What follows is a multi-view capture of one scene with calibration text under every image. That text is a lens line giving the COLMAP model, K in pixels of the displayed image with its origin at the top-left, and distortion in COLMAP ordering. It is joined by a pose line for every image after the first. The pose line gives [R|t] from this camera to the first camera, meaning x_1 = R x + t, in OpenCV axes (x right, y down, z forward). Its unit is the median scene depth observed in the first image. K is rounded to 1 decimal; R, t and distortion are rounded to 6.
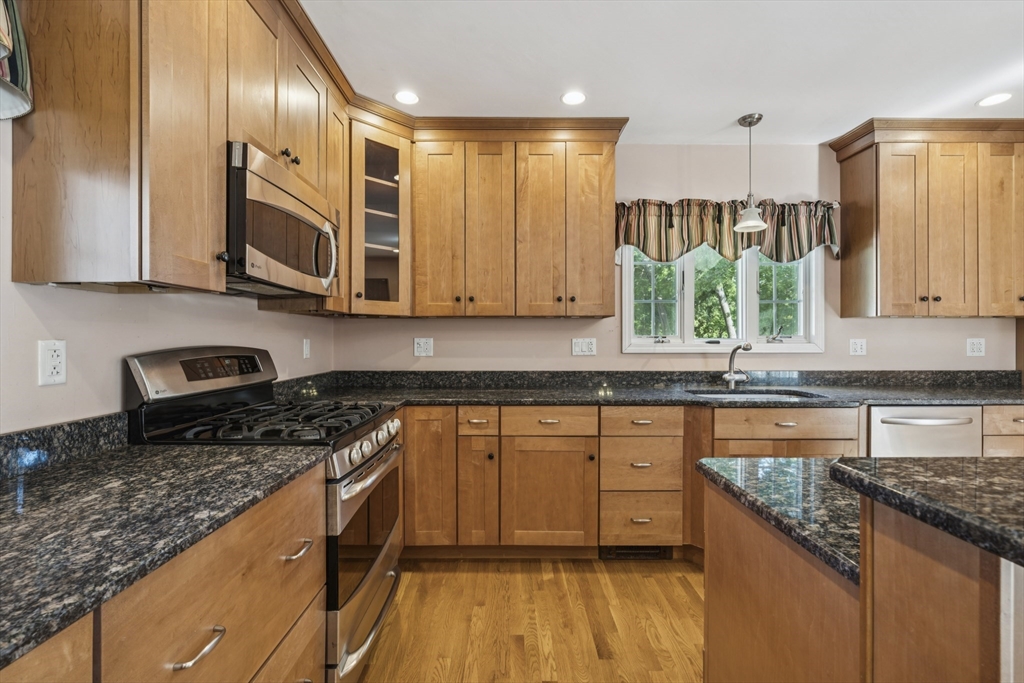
lens RADIAL K [[448.9, 0, 512.0], [0, 448.9, 341.5], [0, 0, 1]] dist [-0.000575, 0.000012]
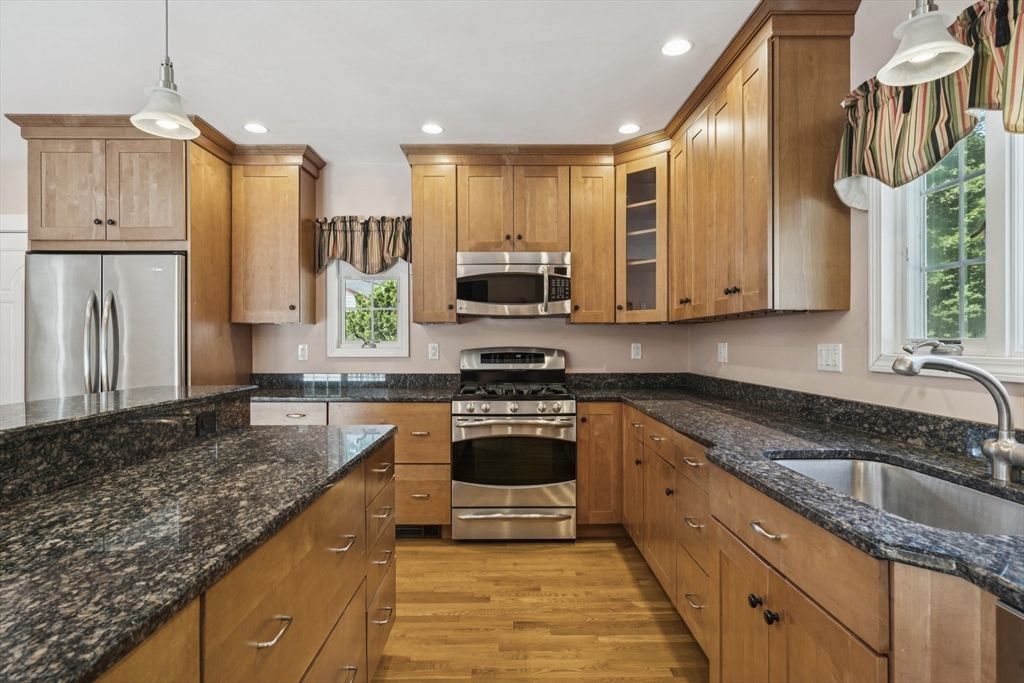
lens RADIAL K [[539.9, 0, 512.0], [0, 539.9, 341.5], [0, 0, 1]] dist [0.000301, 0.000119]
pose [[0.006412, 0.002020, -0.999977, 1.102763], [-0.004445, 0.999988, 0.001992, -0.011328], [0.999970, 0.004432, 0.006421, 0.686191]]
